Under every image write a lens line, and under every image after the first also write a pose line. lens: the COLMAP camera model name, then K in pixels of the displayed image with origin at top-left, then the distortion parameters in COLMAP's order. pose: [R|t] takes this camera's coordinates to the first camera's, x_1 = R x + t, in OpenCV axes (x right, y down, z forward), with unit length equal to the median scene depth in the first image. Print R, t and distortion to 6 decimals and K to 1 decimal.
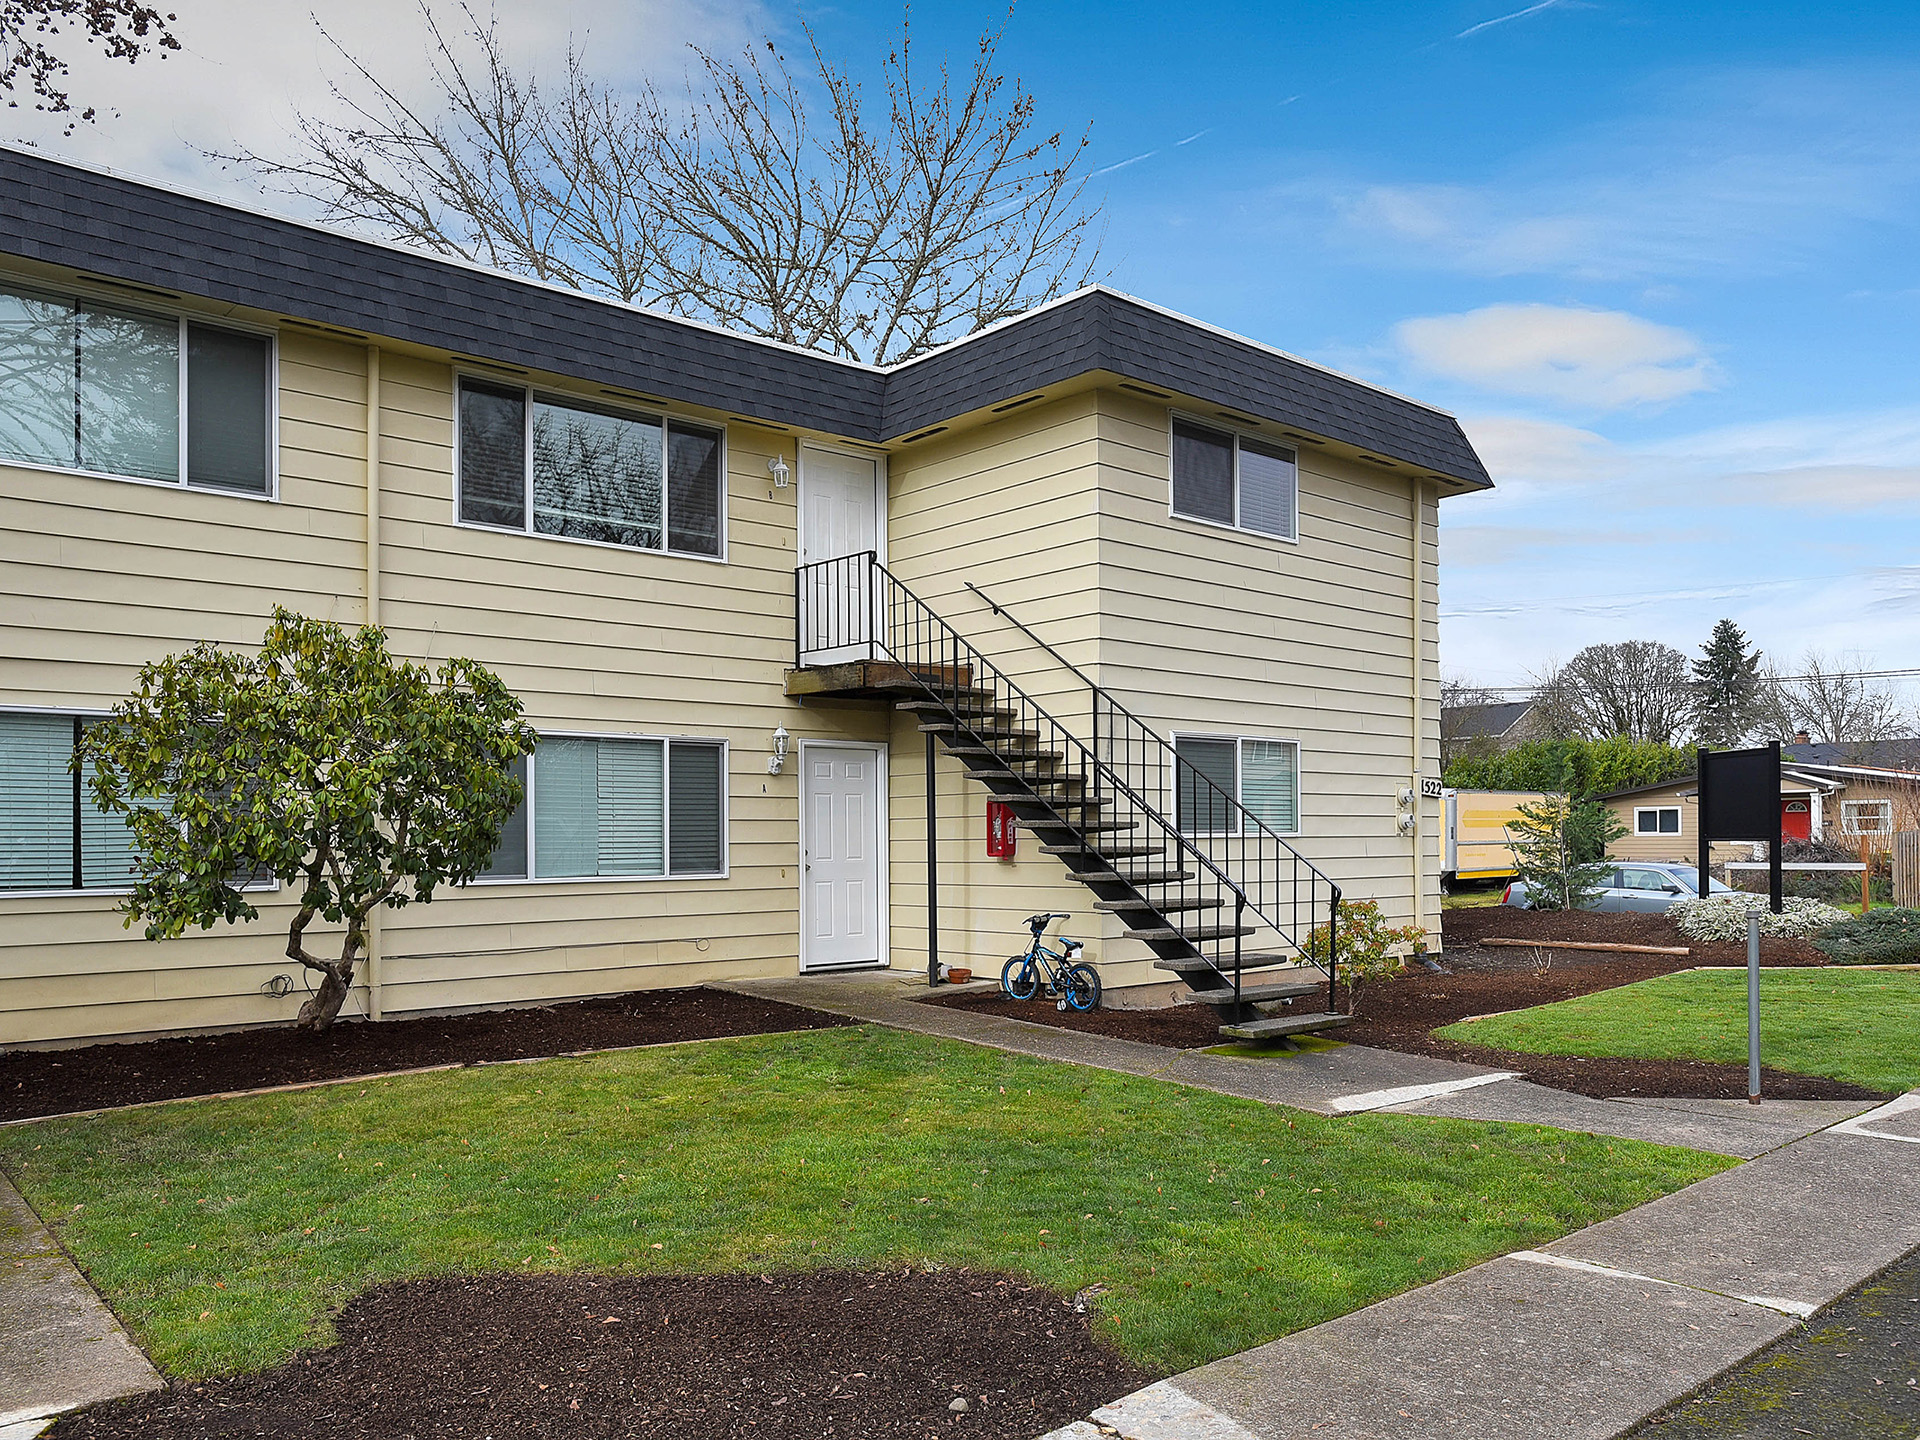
lens RADIAL K [[1424.7, 0, 968.5], [0, 1424.7, 772.5], [0, 0, 1]] dist [-0.012436, 0.005234]
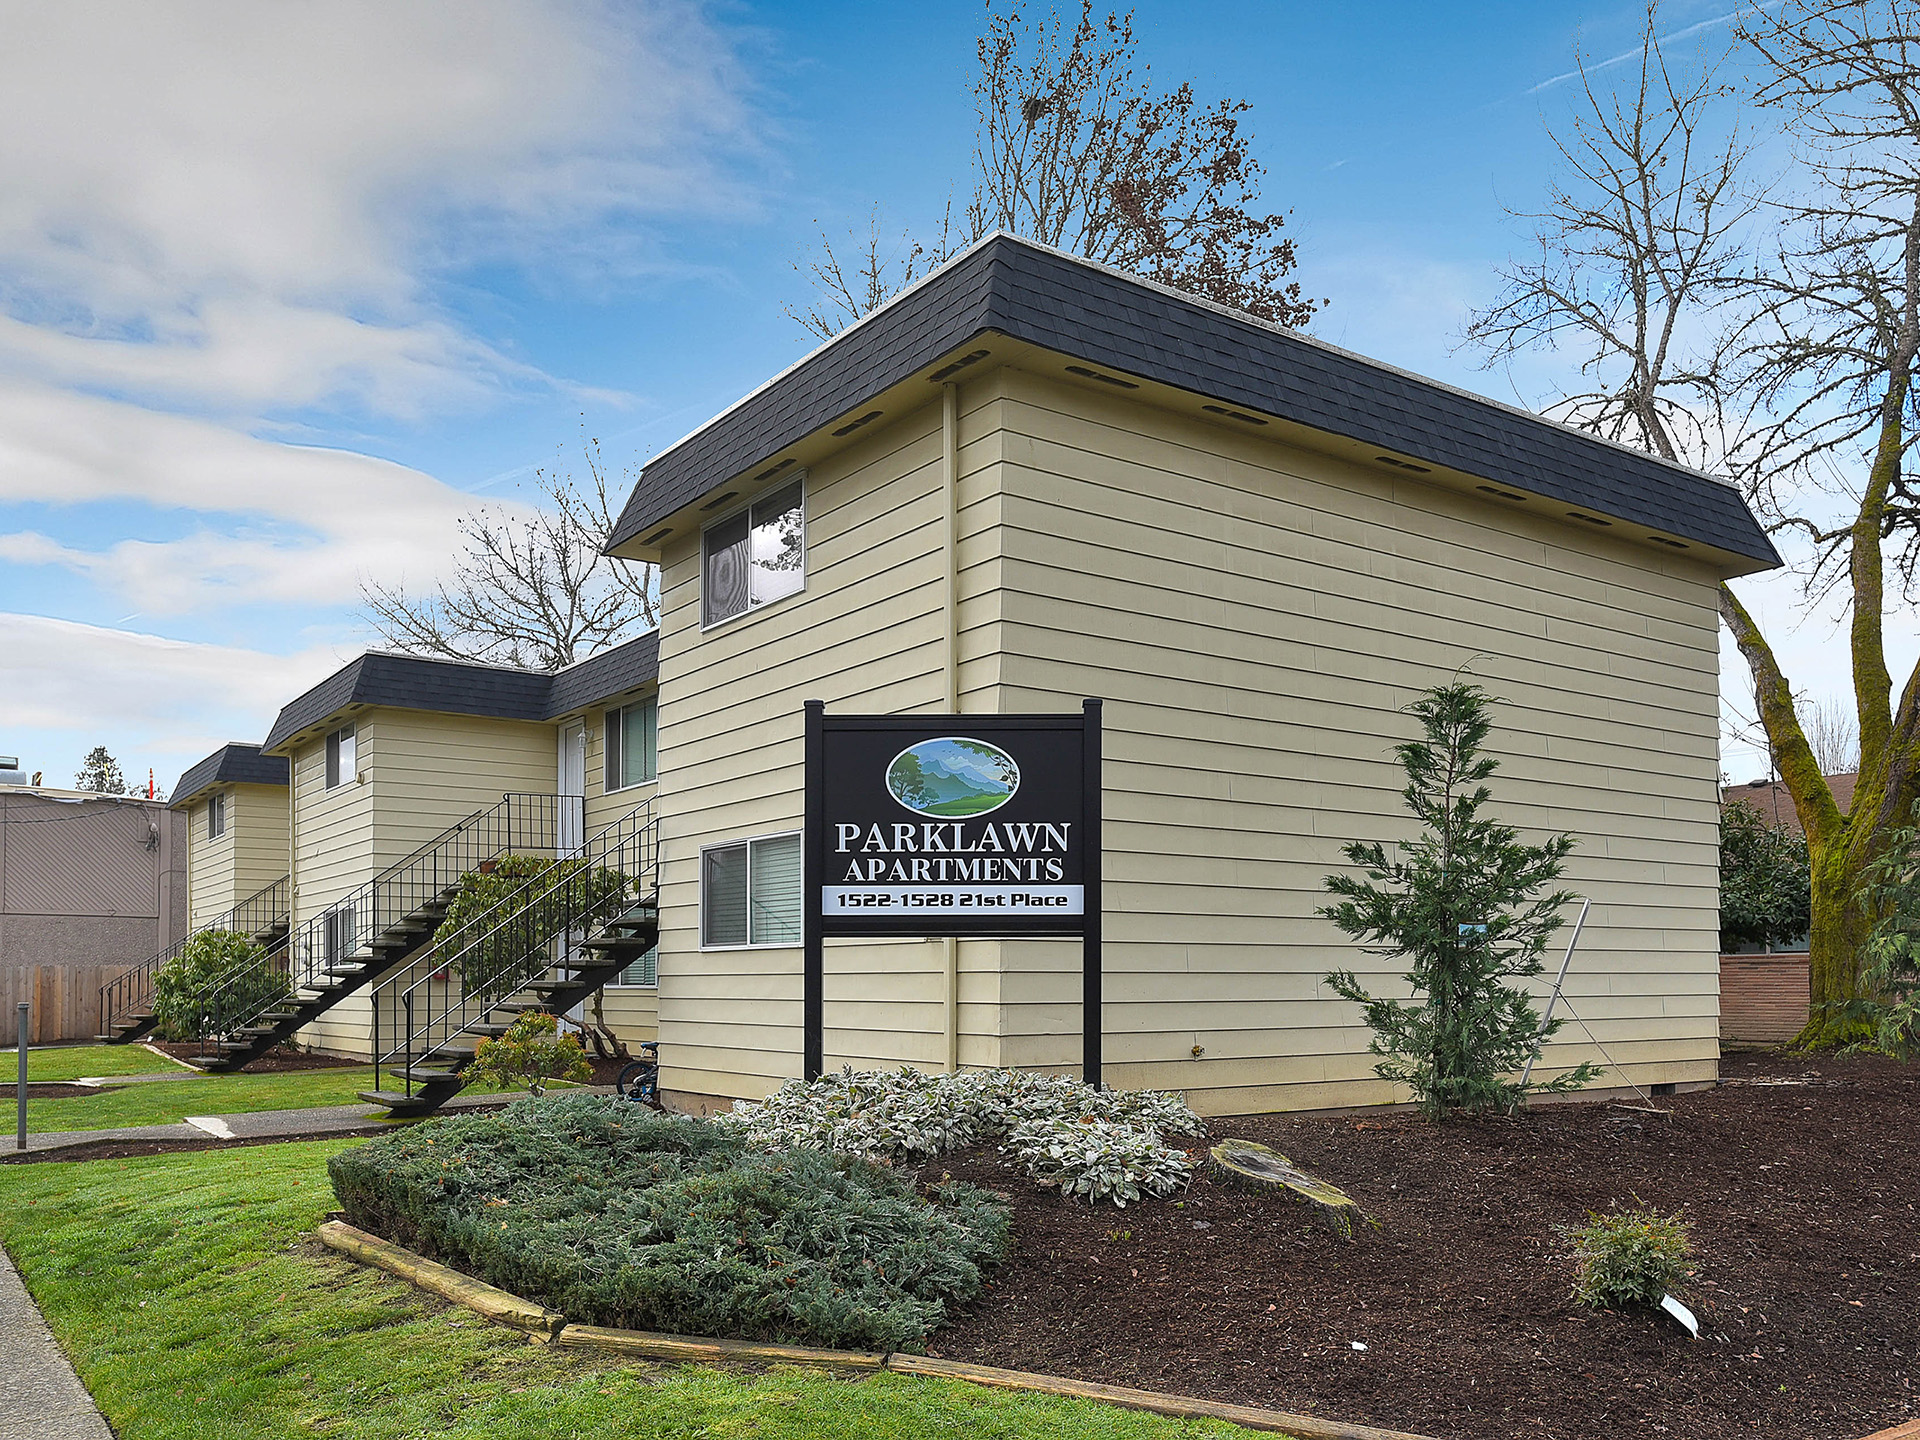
lens RADIAL K [[1583.1, 0, 969.3], [0, 1583.1, 973.1], [0, 0, 1]] dist [-0.009385, -0.010399]
pose [[-0.107193, -0.000308, -0.994238, 1.249959], [0.047488, 0.998857, -0.005430, 0.077813], [0.993104, -0.047797, -0.107056, 1.305541]]
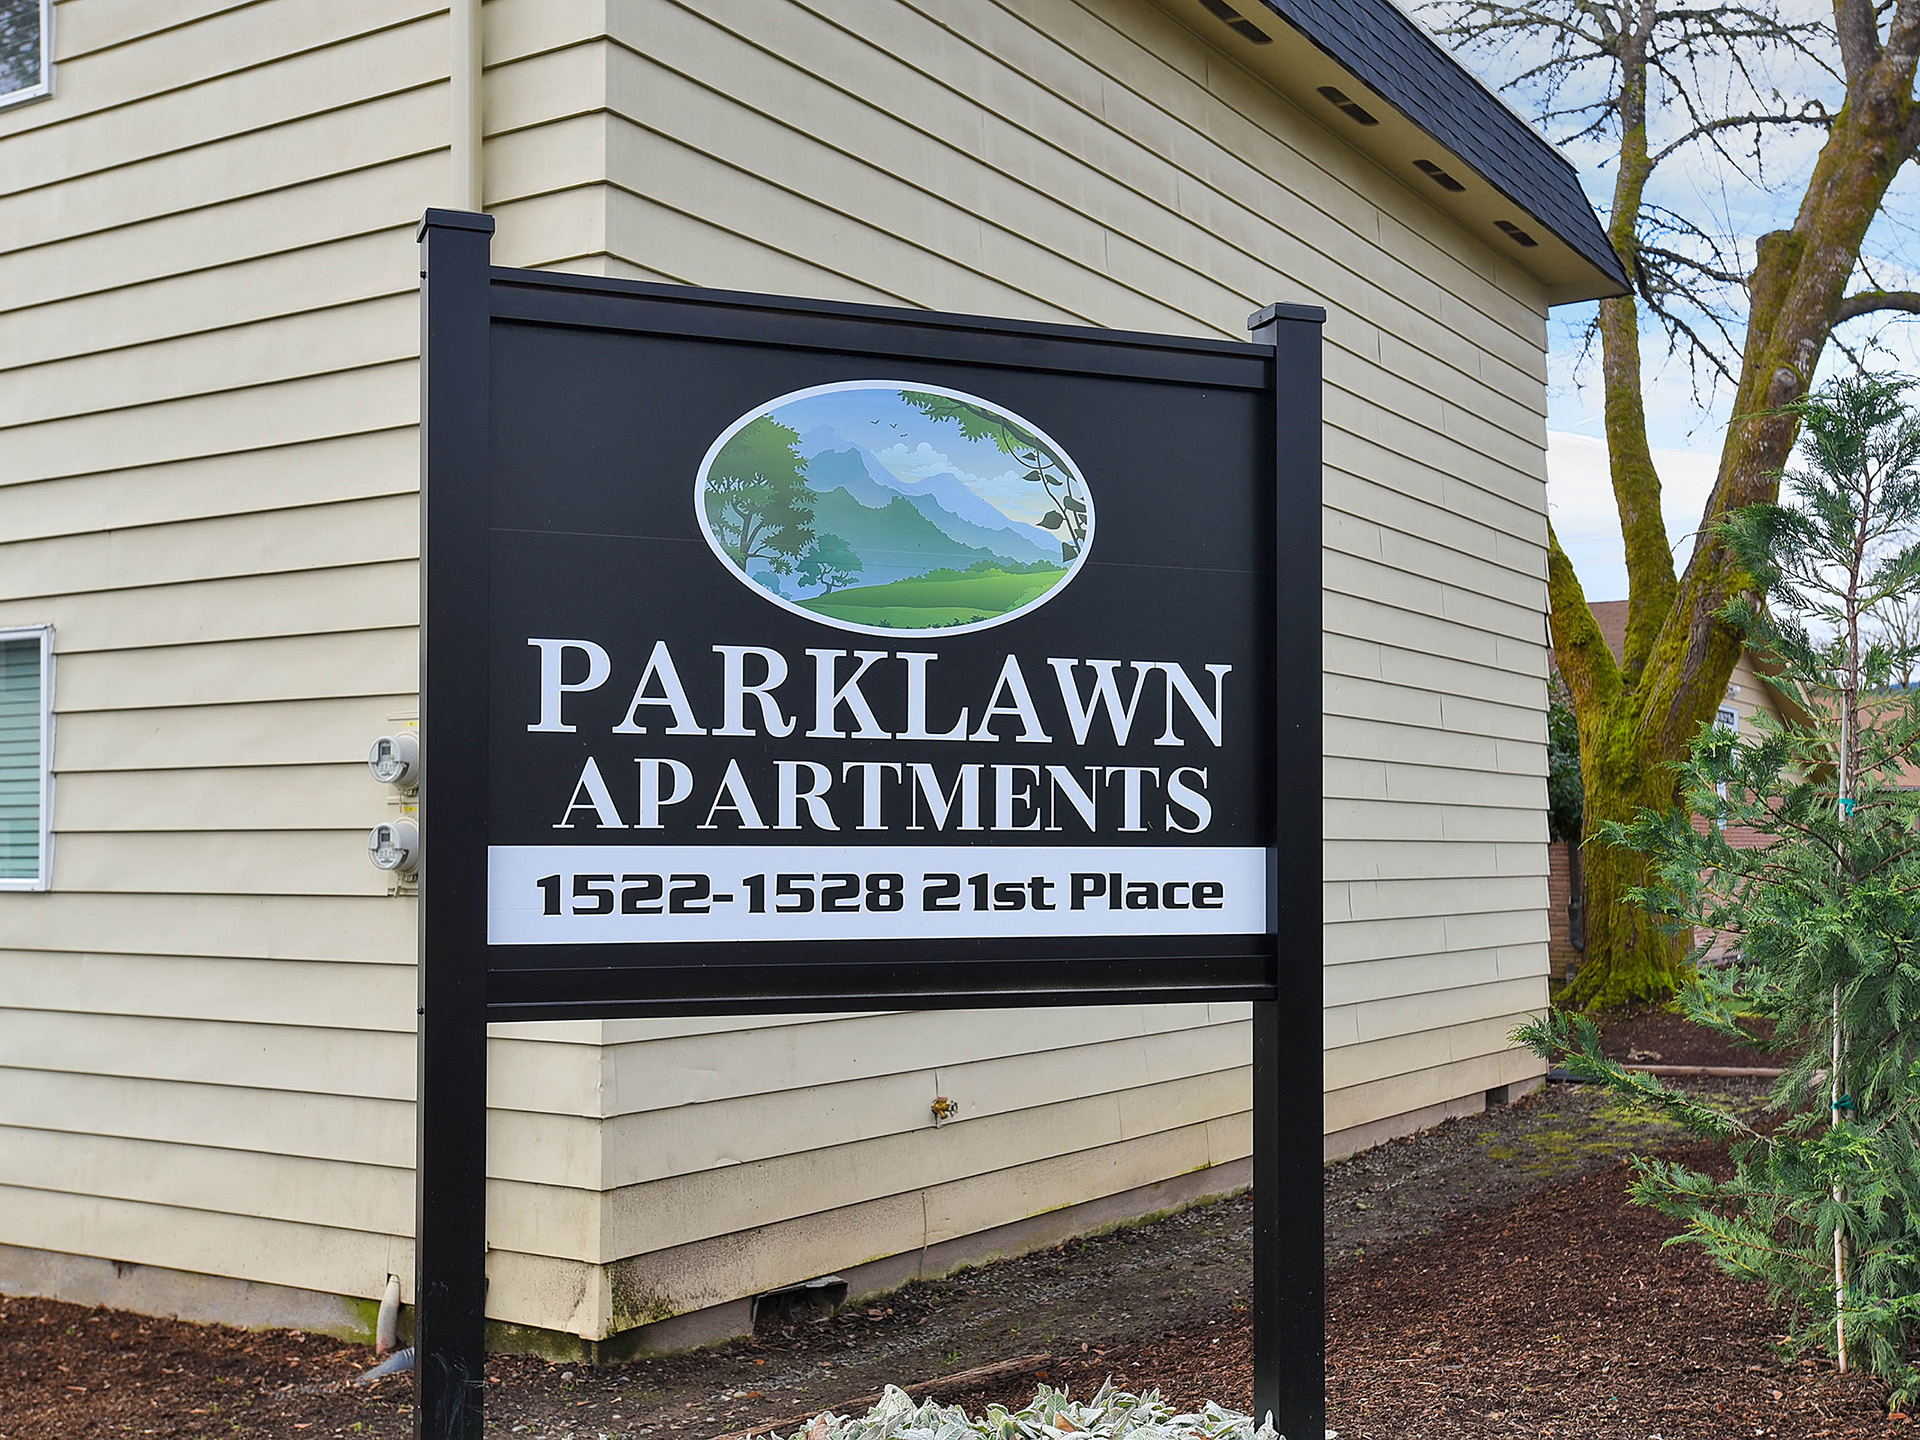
lens RADIAL K [[2124.1, 0, 999.8], [0, 2124.1, 813.6], [0, 0, 1]] dist [0.029429, 0.063609]
pose [[0.282966, -0.012715, -0.959046, 0.917536], [0.041881, 0.999122, -0.000890, 0.039525], [0.958215, -0.039914, 0.283250, 1.181115]]
